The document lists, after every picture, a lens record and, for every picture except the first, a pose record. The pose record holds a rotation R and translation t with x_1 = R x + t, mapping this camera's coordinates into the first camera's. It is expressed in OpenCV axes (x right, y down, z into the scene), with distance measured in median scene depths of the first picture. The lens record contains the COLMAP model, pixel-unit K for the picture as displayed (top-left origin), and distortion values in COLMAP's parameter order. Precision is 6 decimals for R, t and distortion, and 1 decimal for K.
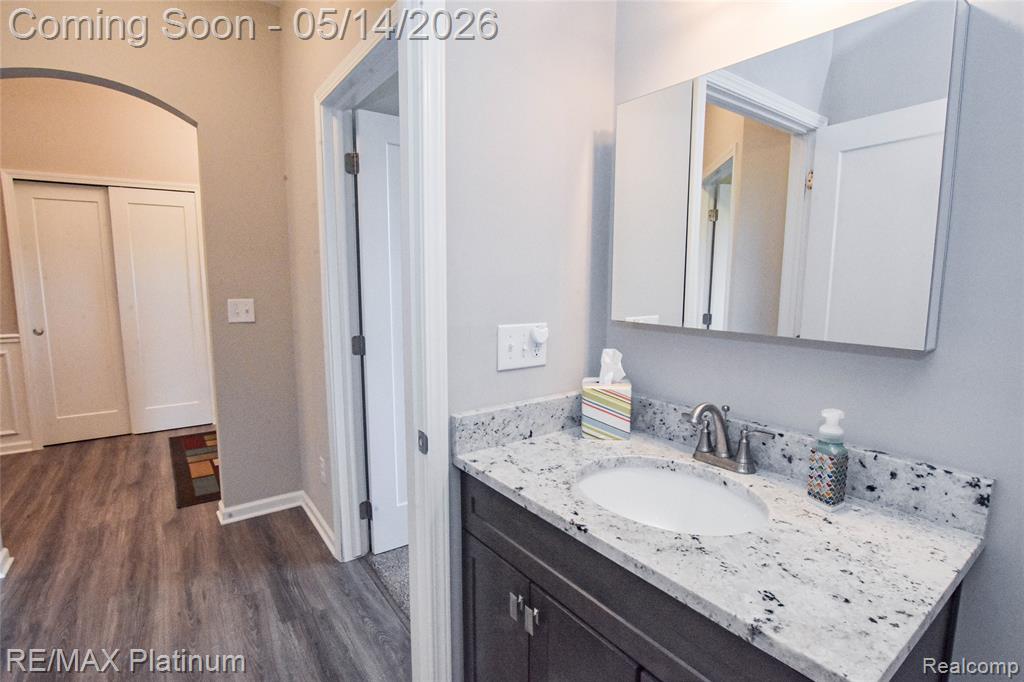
lens RADIAL K [[480.6, 0, 493.7], [0, 480.6, 337.5], [0, 0, 1]] dist [-0.002142, -0.000299]
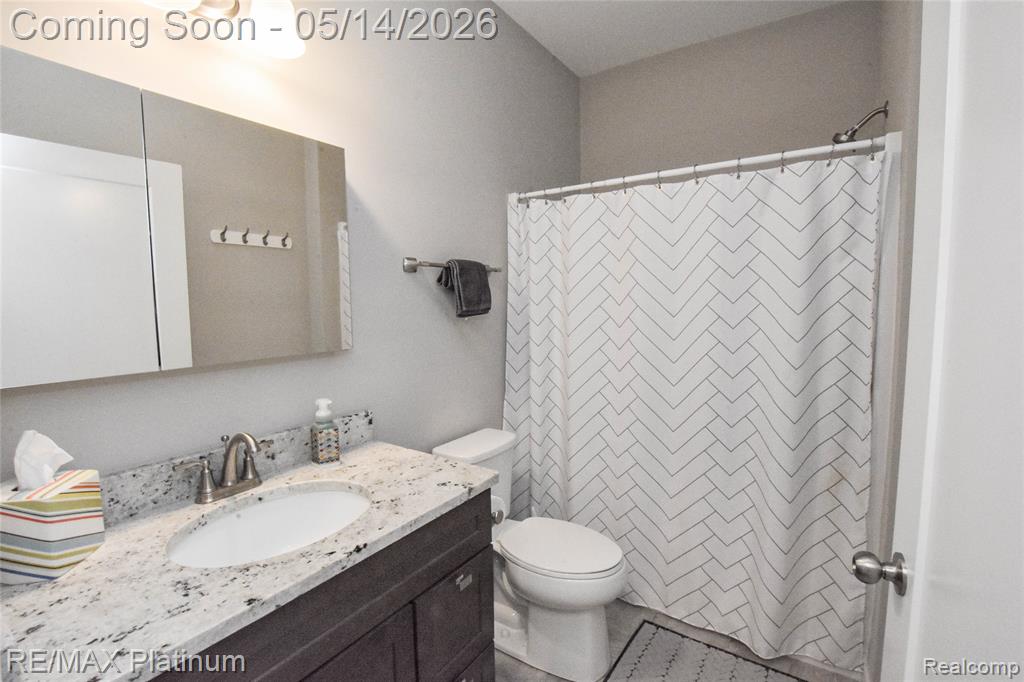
lens RADIAL K [[449.8, 0, 525.5], [0, 449.8, 342.0], [0, 0, 1]] dist [-0.041114, 0.008960]
pose [[-0.351417, -0.080474, 0.932754, -0.780334], [0.132988, 0.981905, 0.134818, -0.124377], [-0.926725, 0.171423, -0.334357, 0.872401]]
